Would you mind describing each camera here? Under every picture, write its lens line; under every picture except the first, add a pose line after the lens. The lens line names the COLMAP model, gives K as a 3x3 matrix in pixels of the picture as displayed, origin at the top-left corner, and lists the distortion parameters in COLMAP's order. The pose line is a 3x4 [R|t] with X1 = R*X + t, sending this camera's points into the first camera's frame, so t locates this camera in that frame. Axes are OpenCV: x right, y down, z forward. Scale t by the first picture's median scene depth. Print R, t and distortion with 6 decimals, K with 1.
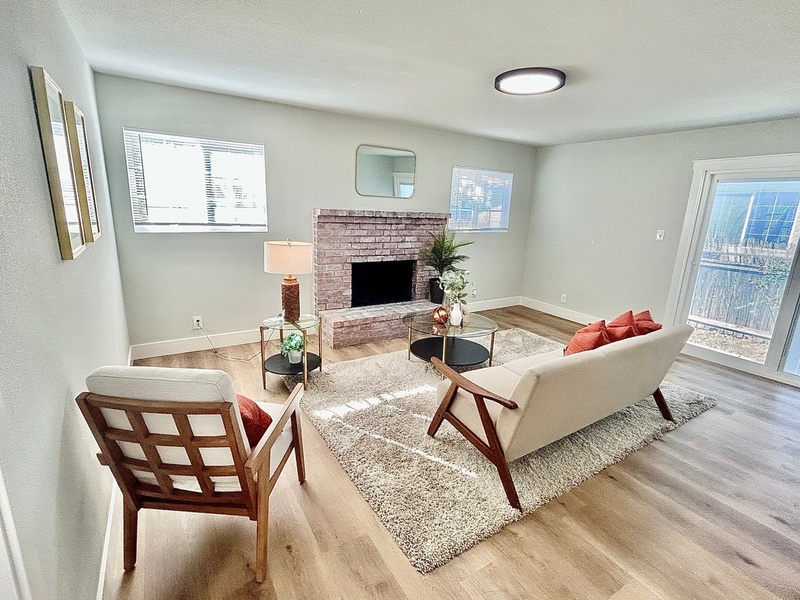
lens RADIAL K [[389.6, 0, 393.2], [0, 389.6, 302.7], [0, 0, 1]] dist [0.000228, -0.000231]
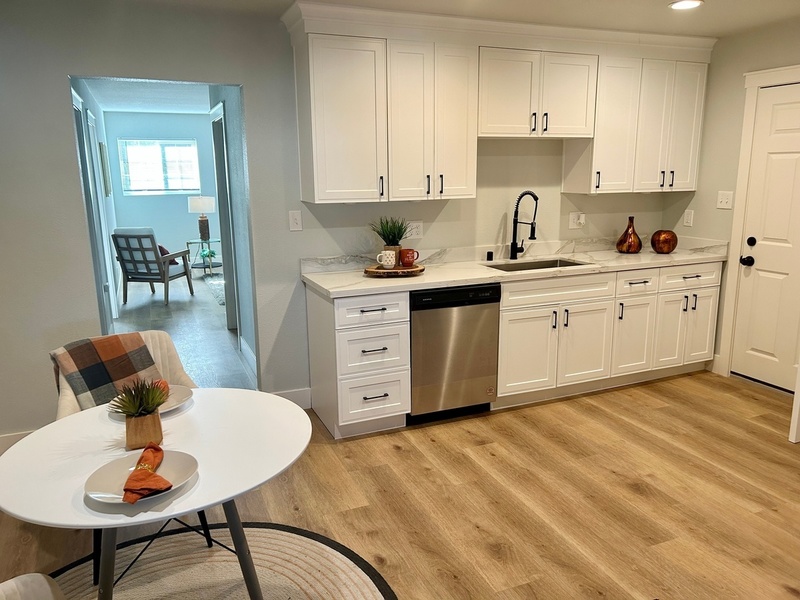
lens RADIAL K [[599.3, 0, 403.9], [0, 599.3, 299.0], [0, 0, 1]] dist [0.012691, 0.003260]
pose [[0.990525, -0.018432, -0.136093, 0.974341], [0.014967, 0.999538, -0.026439, 0.385669], [0.136518, 0.024152, 0.990343, -1.541066]]
